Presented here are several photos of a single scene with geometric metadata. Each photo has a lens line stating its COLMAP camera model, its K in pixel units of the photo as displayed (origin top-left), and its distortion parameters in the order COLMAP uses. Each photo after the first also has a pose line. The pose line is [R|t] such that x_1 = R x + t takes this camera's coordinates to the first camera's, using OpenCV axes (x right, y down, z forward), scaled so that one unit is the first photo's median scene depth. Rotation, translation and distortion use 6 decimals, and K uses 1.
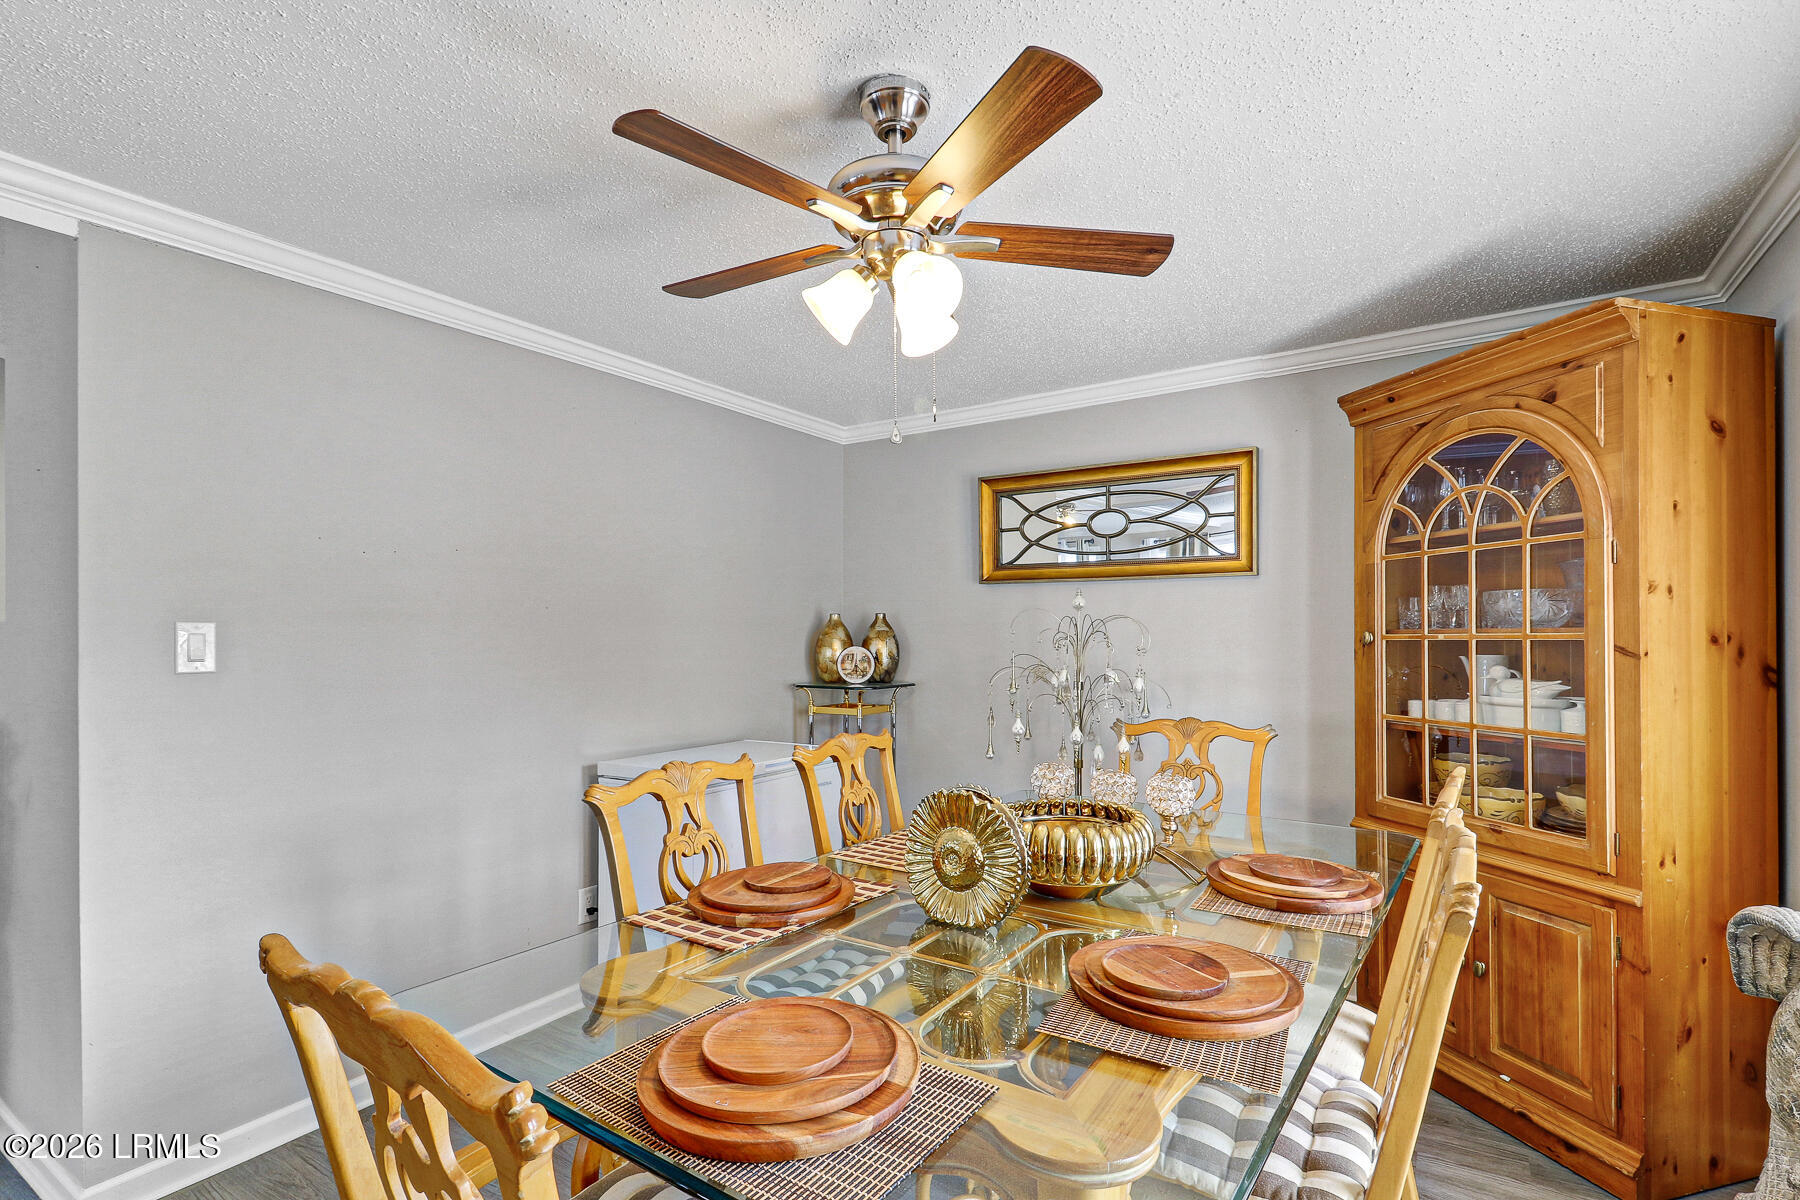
lens RADIAL K [[866.6, 0, 896.7], [0, 866.6, 633.5], [0, 0, 1]] dist [0.023987, -0.007085]
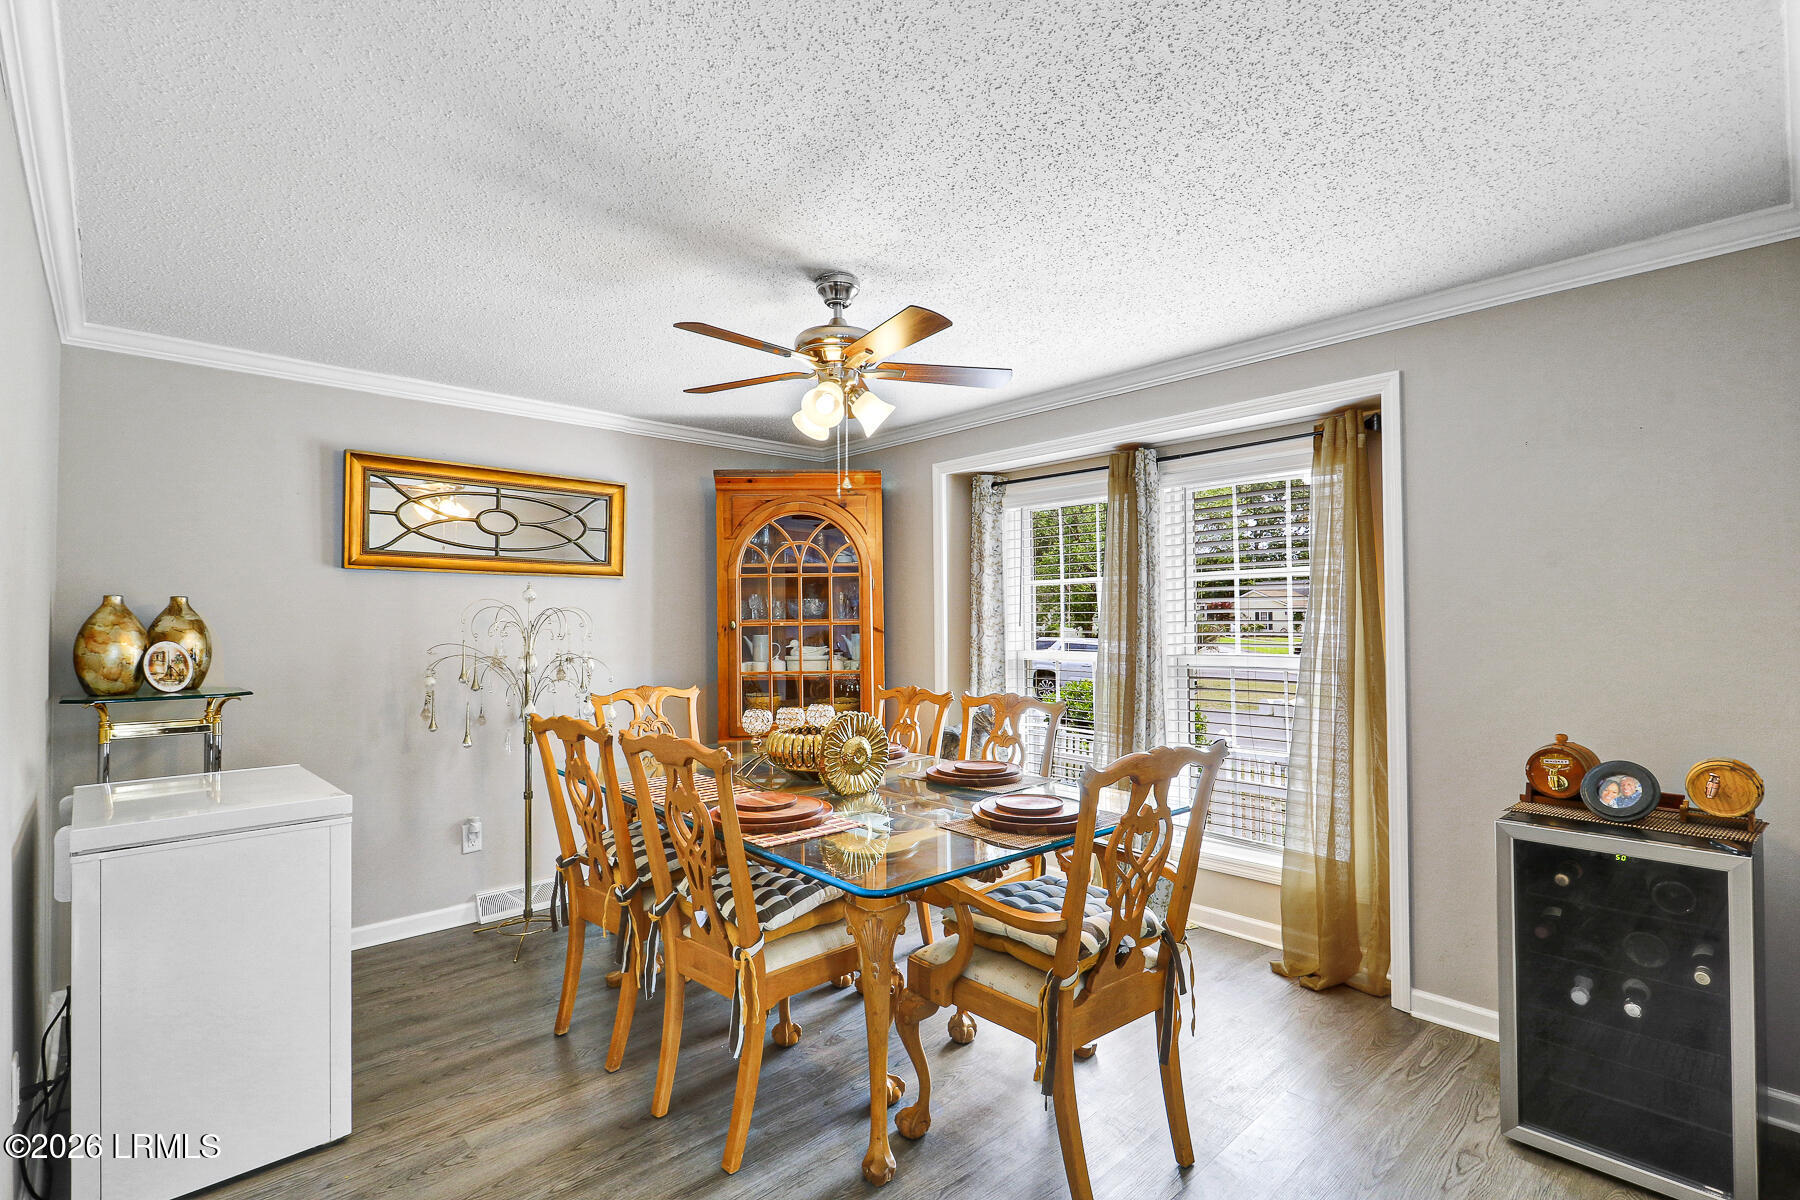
lens RADIAL K [[866.6, 0, 916.6], [0, 866.6, 602.9], [0, 0, 1]] dist [0.023987, -0.007085]
pose [[0.223739, 0.023291, 0.974371, -0.704900], [0.004947, 0.999674, -0.025032, 0.004602], [-0.974637, 0.010421, 0.223551, 0.241149]]
